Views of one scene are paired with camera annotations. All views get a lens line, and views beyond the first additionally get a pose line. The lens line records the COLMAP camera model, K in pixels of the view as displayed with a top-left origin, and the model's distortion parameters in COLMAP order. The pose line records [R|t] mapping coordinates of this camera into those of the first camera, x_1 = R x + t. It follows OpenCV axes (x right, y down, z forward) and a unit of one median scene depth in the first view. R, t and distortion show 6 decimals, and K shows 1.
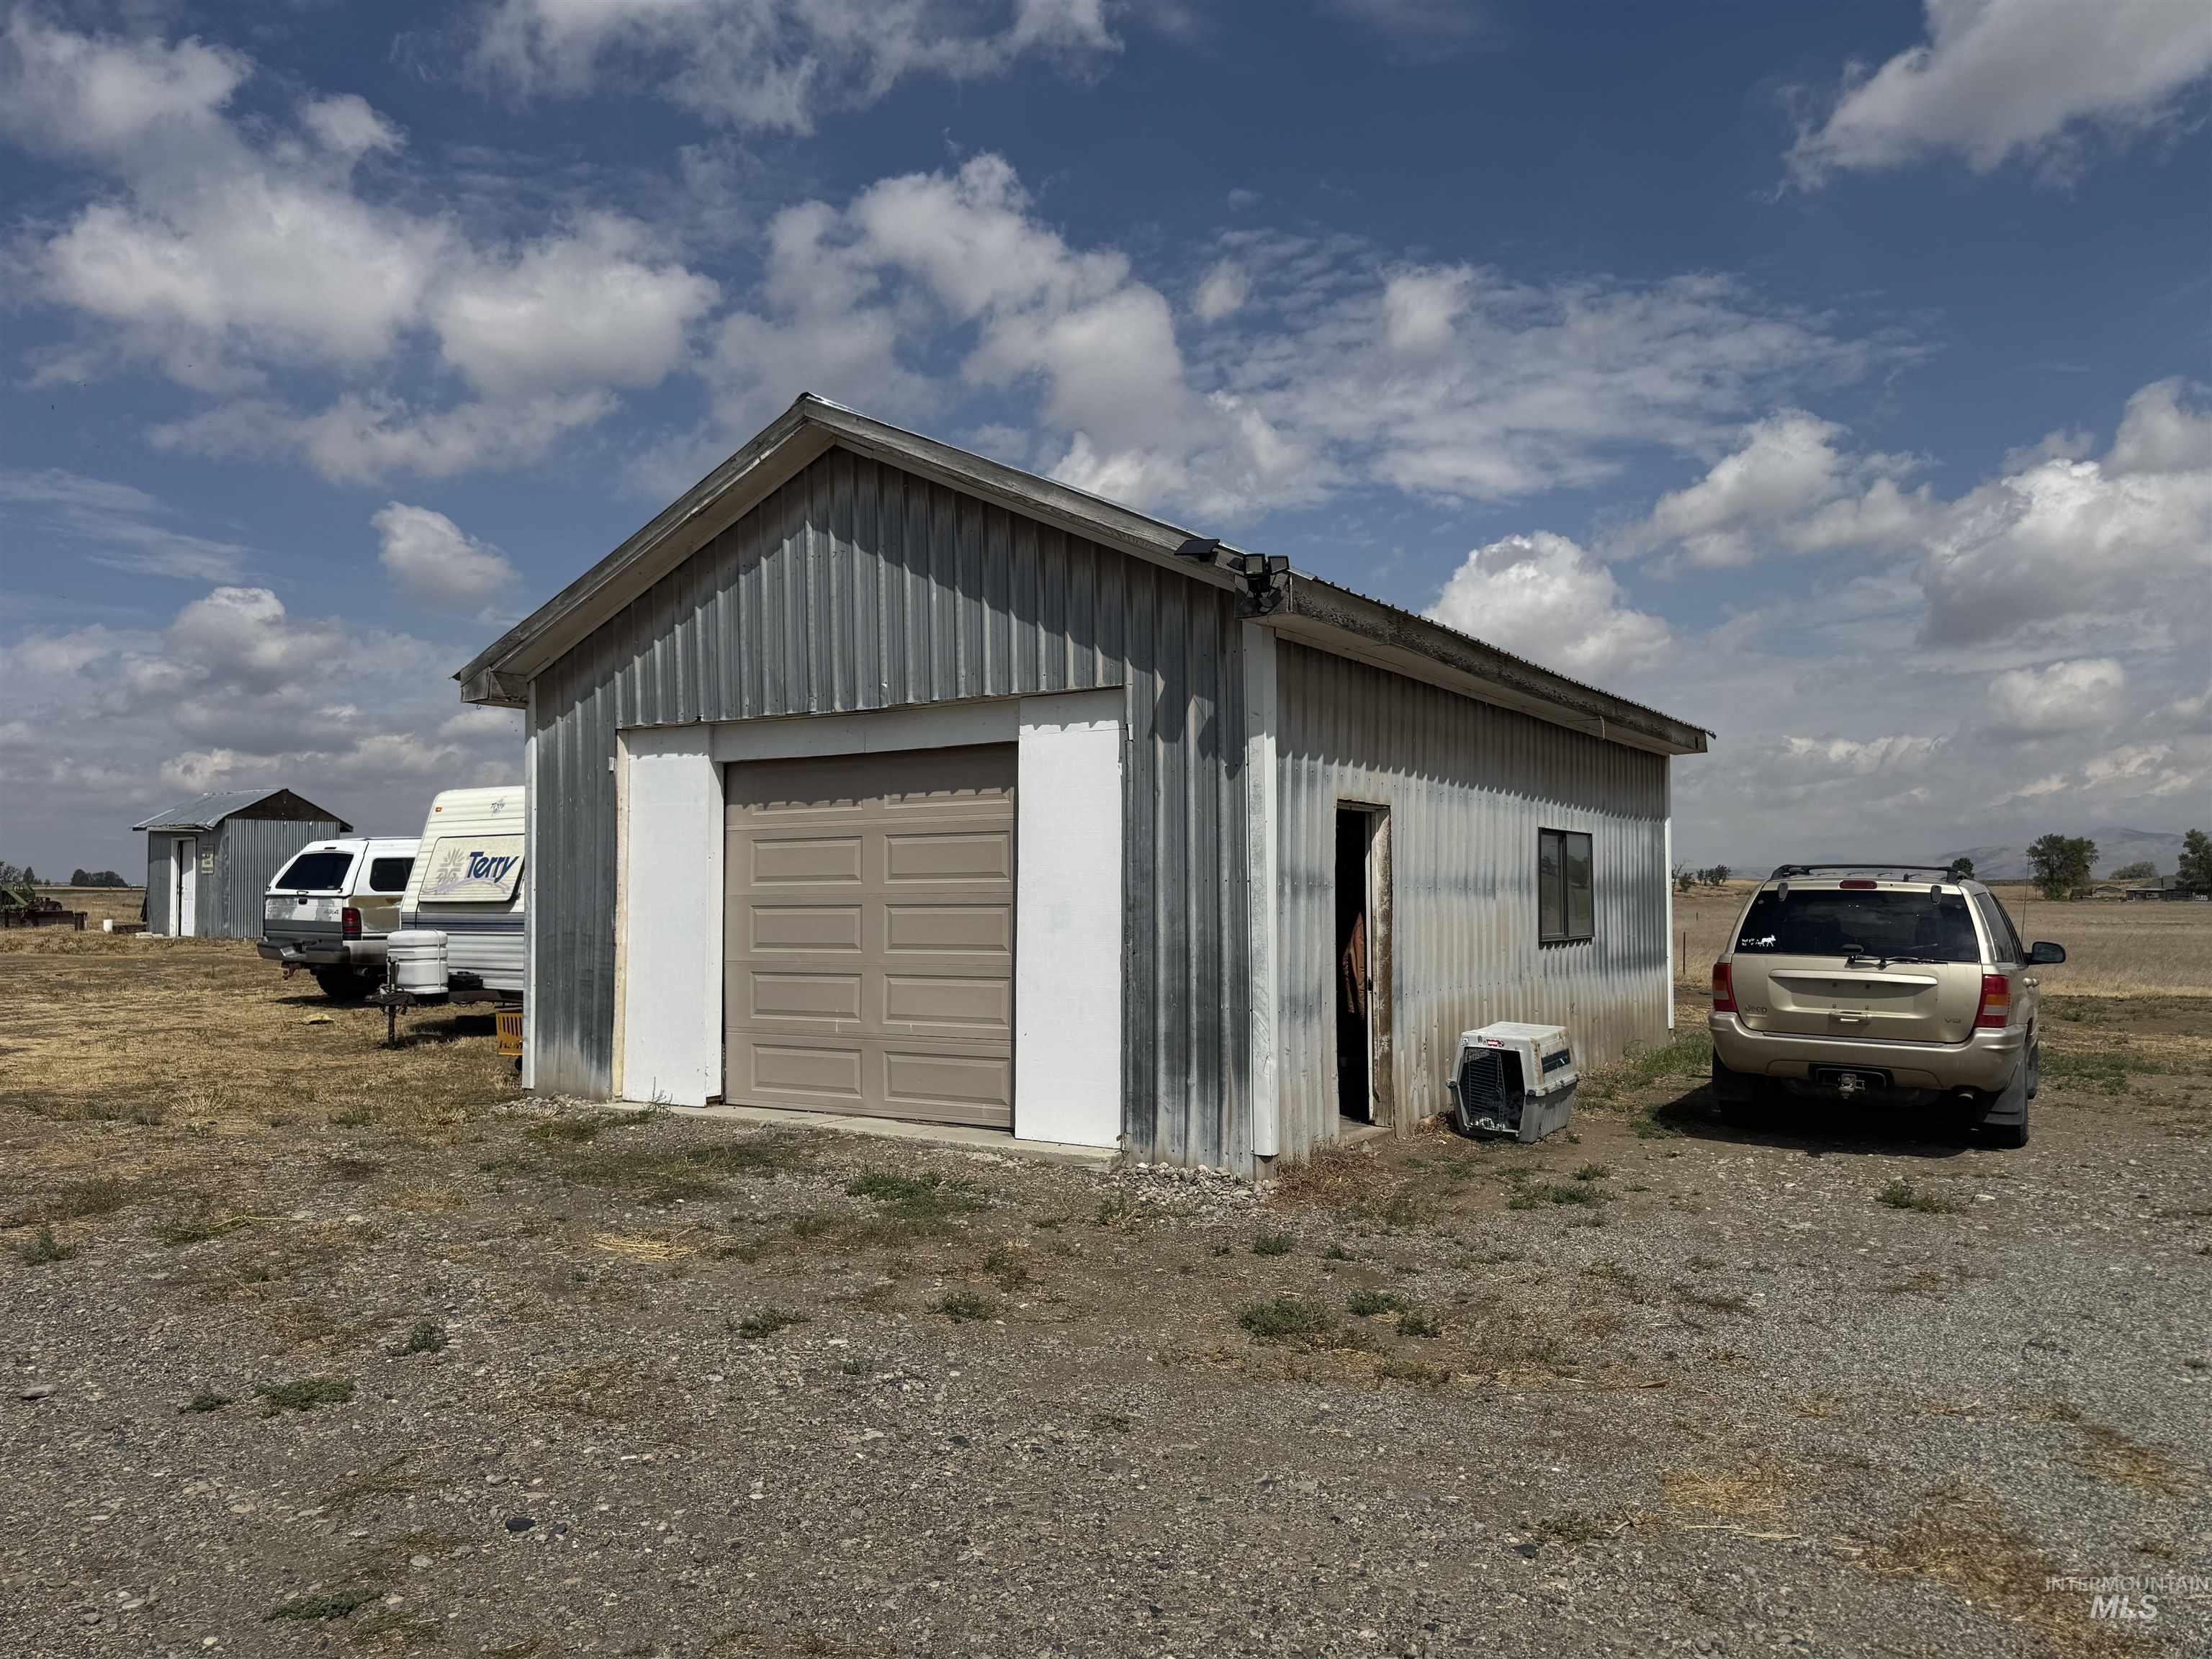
lens RADIAL K [[1546.4, 0, 1099.6], [0, 1546.4, 828.0], [0, 0, 1]] dist [-0.013500, -0.016304]
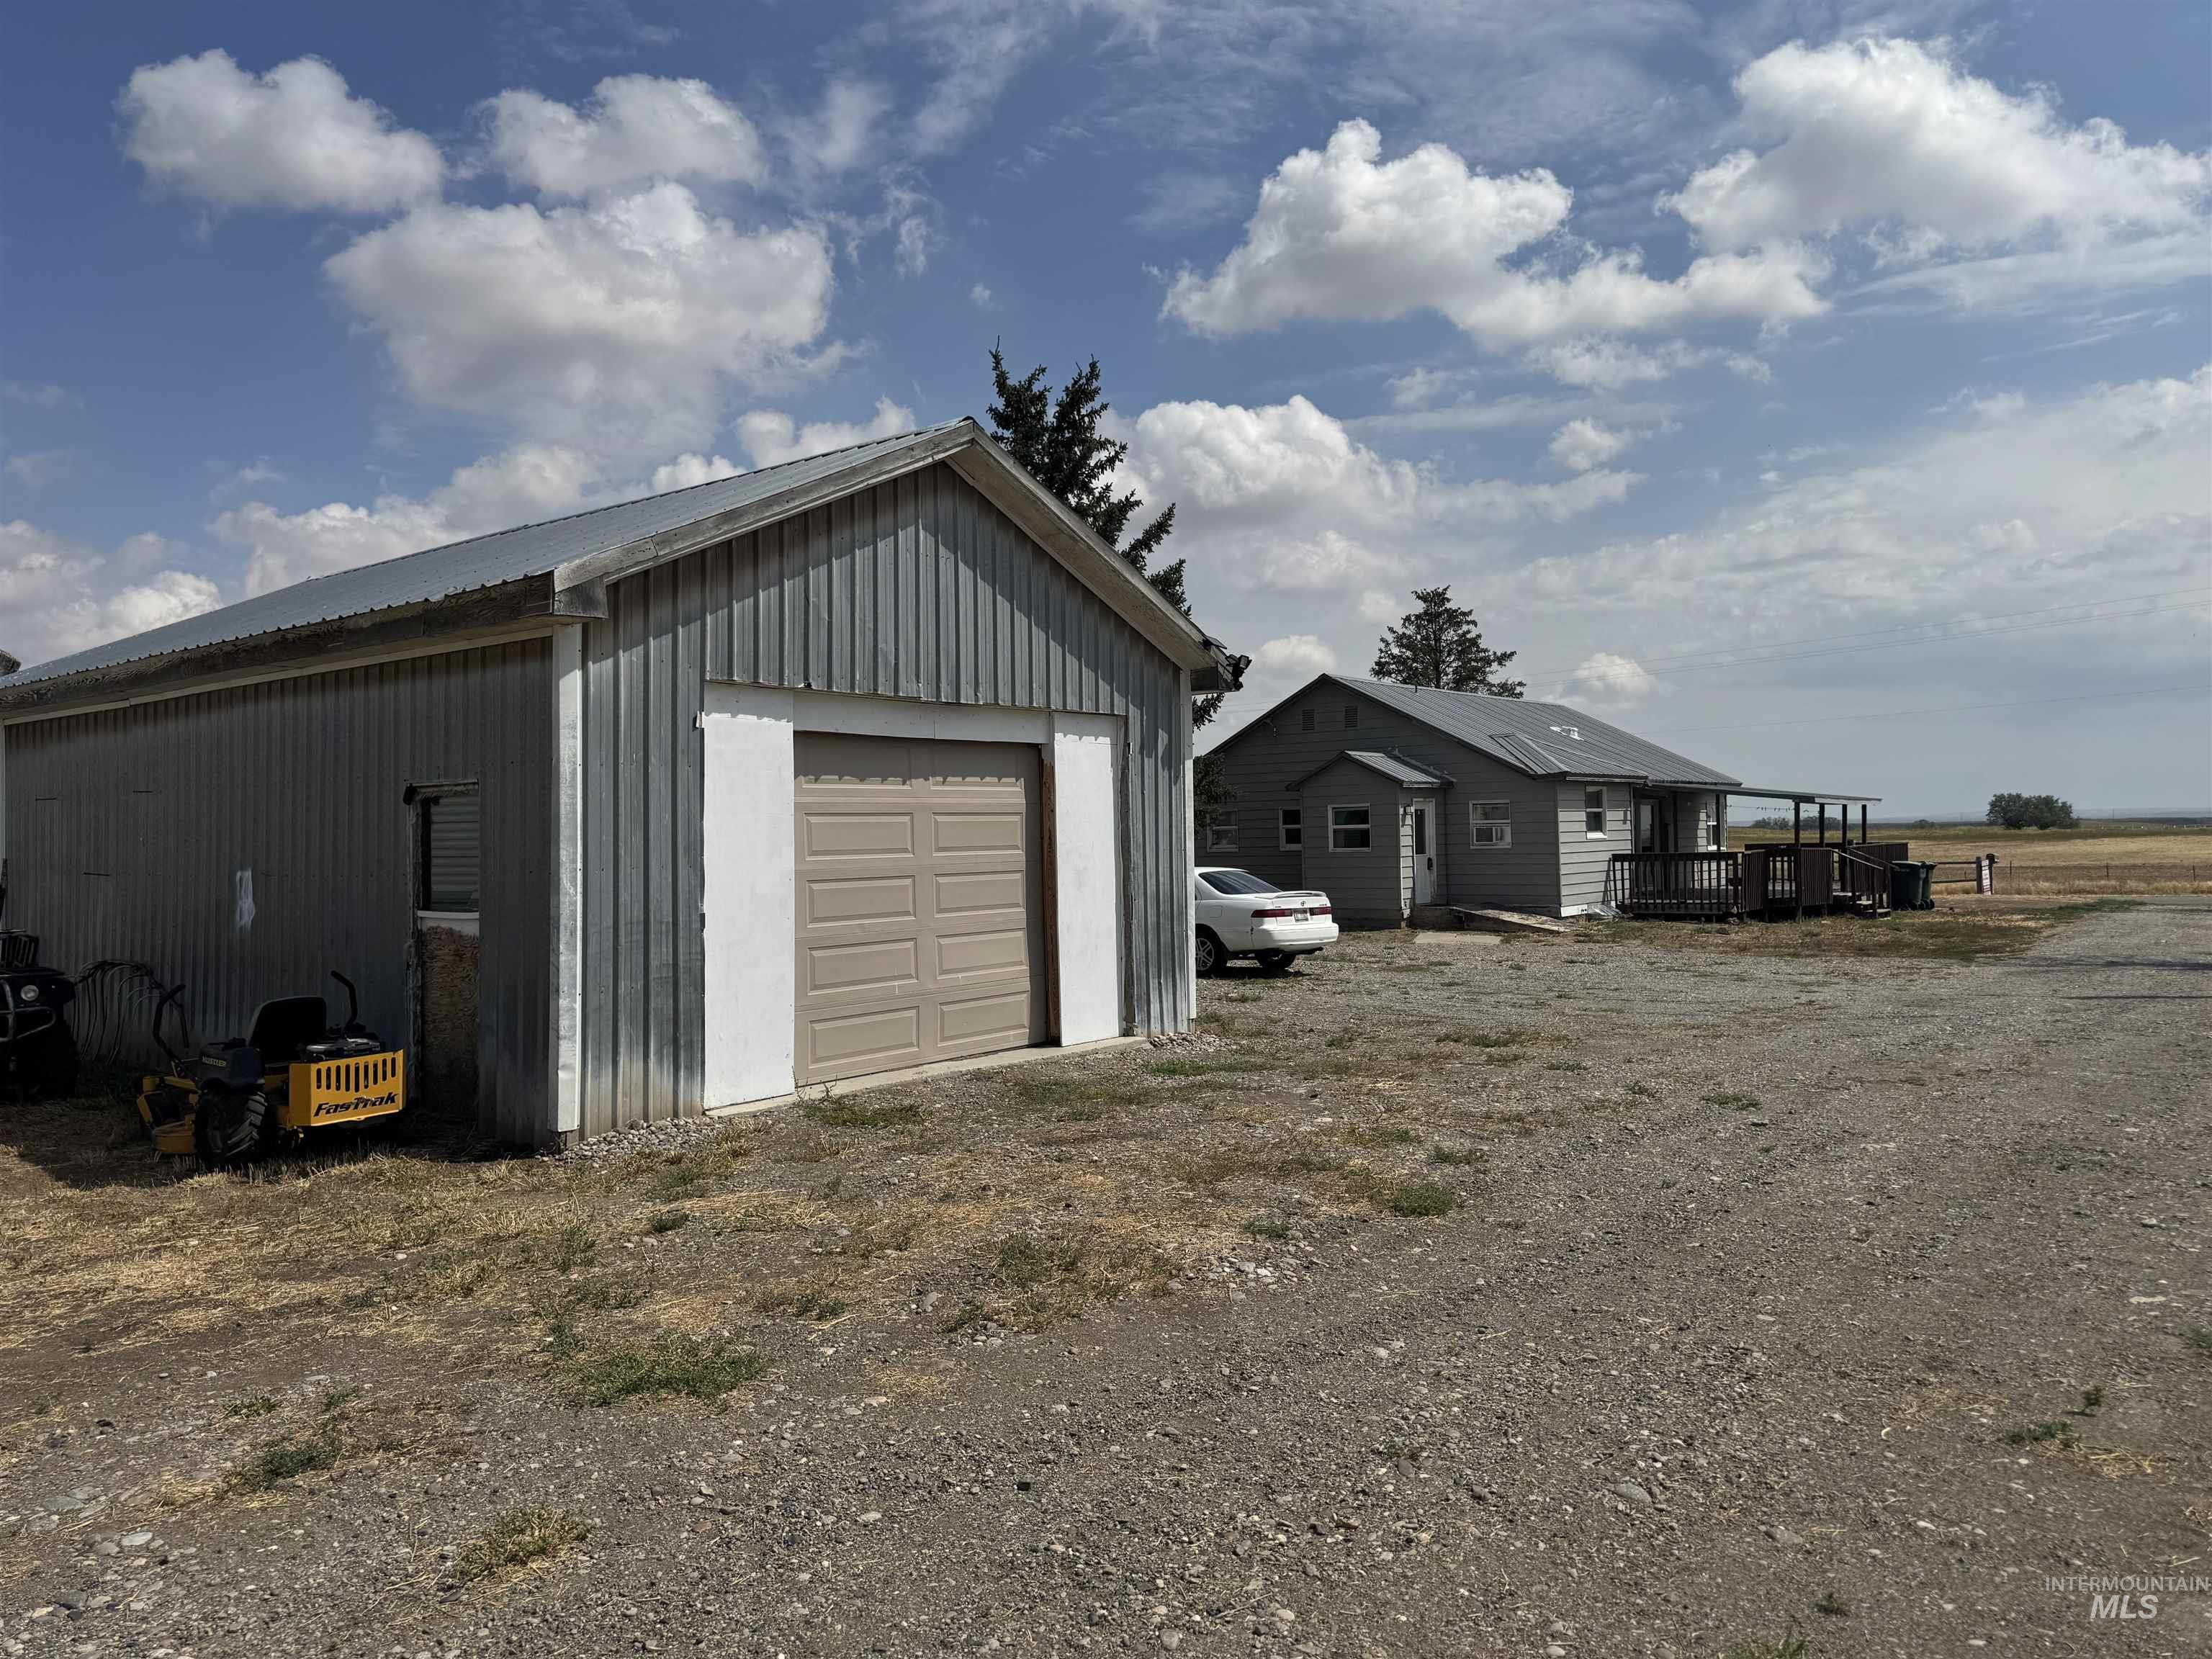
lens RADIAL K [[1546.4, 0, 1108.9], [0, 1546.4, 833.8], [0, 0, 1]] dist [-0.013500, -0.016304]
pose [[0.102930, 0.006891, 0.994665, -1.230458], [-0.021025, 0.999768, -0.004750, 0.022425], [-0.994466, -0.020424, 0.103051, 0.748675]]
